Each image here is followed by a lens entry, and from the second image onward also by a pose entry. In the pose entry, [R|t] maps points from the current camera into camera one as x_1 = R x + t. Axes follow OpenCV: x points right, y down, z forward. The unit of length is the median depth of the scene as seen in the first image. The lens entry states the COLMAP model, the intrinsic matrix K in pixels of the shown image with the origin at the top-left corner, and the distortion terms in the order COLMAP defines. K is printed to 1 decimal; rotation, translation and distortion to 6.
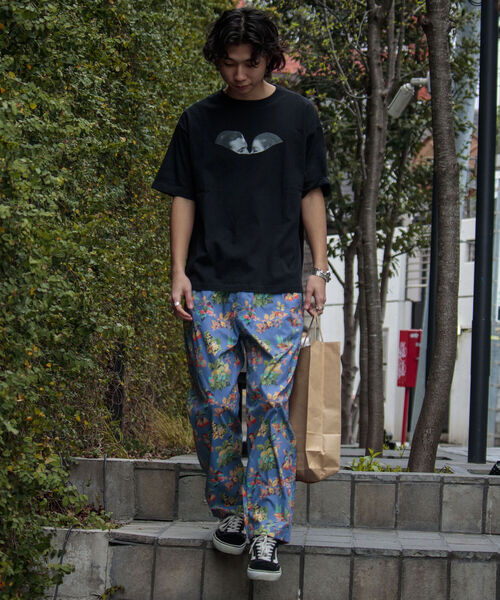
lens RADIAL K [[3807.6, 0, 250.0], [0, 3807.6, 300.0], [0, 0, 1]] dist [-0.595179, 0.828987]
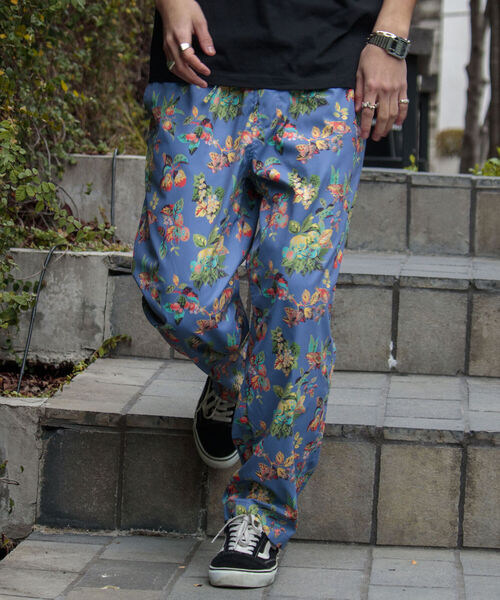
lens RADIAL K [[3807.6, 0, 250.0], [0, 3807.6, 300.0], [0, 0, 1]] dist [-0.595179, 0.828987]
pose [[0.999303, 0.005291, -0.036957, 0.012104], [-0.003467, 0.998780, 0.049258, 0.033866], [0.037172, -0.049096, 0.998102, 0.309818]]
